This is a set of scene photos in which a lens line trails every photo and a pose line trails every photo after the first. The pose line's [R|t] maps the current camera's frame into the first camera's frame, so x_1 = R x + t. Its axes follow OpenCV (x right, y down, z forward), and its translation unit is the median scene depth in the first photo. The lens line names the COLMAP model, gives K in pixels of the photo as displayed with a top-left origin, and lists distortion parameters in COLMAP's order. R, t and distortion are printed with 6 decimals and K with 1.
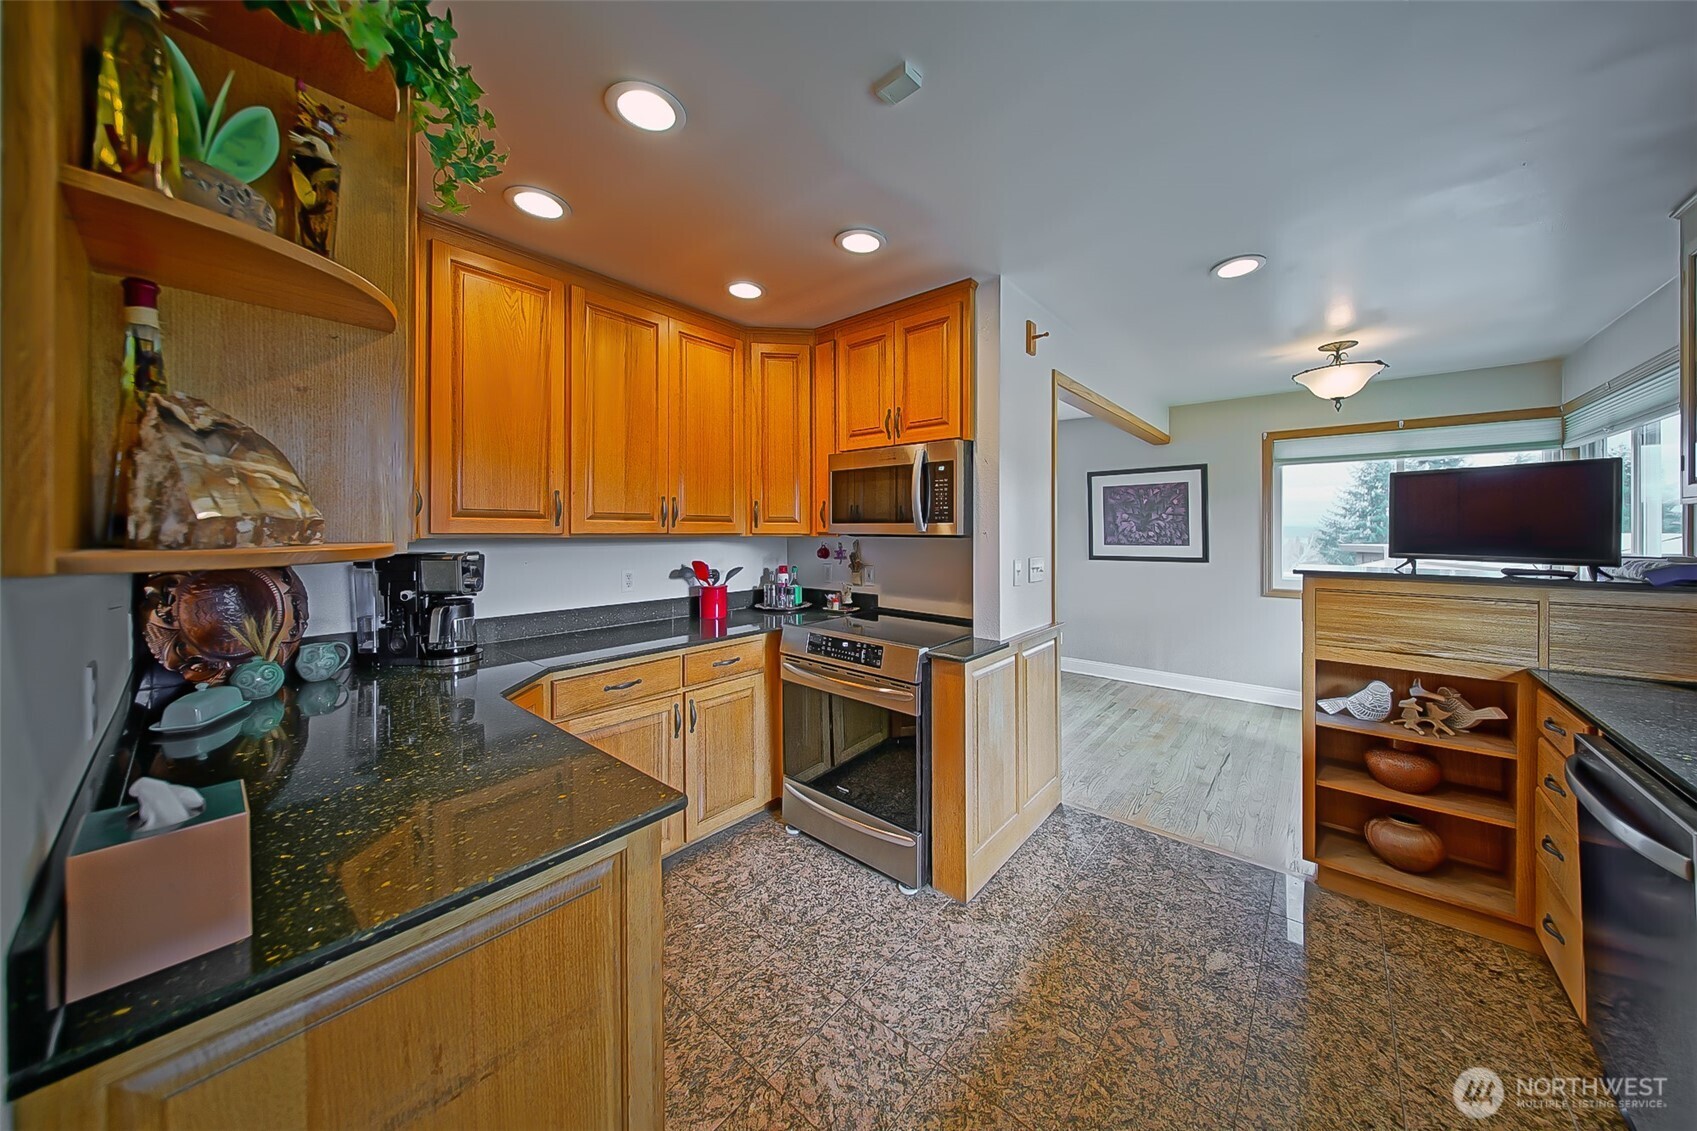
lens RADIAL K [[503.6, 0, 892.8], [0, 503.6, 536.9], [0, 0, 1]] dist [-0.000843, -0.000034]
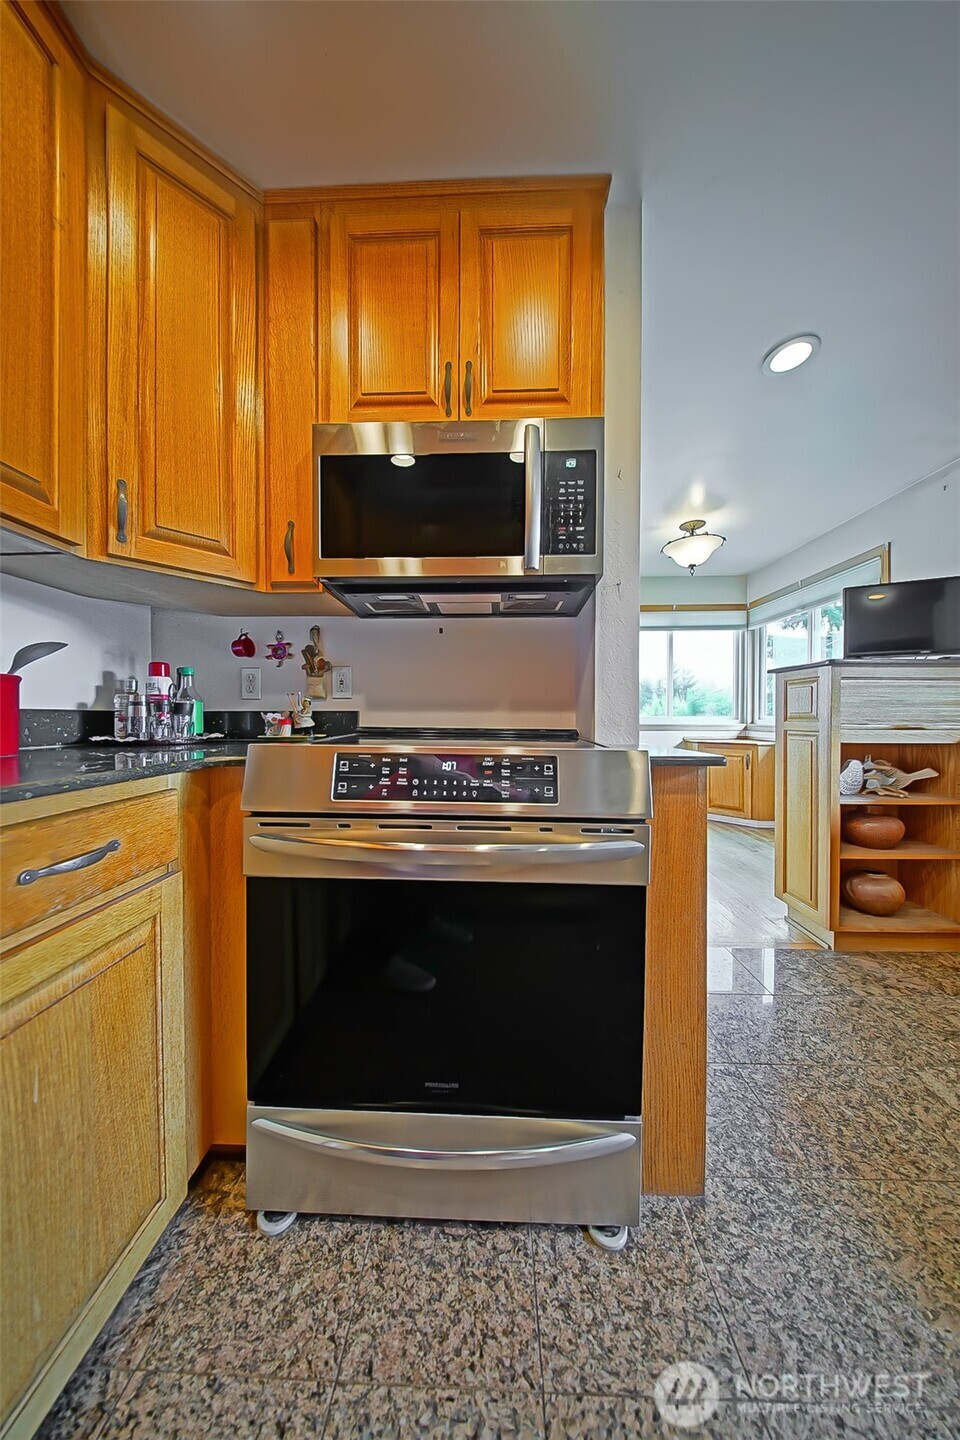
lens RADIAL K [[412.9, 0, 478.0], [0, 412.9, 716.3], [0, 0, 1]] dist [-0.004329, -0.000116]
pose [[0.818448, -0.006355, 0.574546, -0.224702], [0.006121, 0.999979, 0.002340, 0.132454], [-0.574548, 0.001601, 0.818469, 0.535917]]
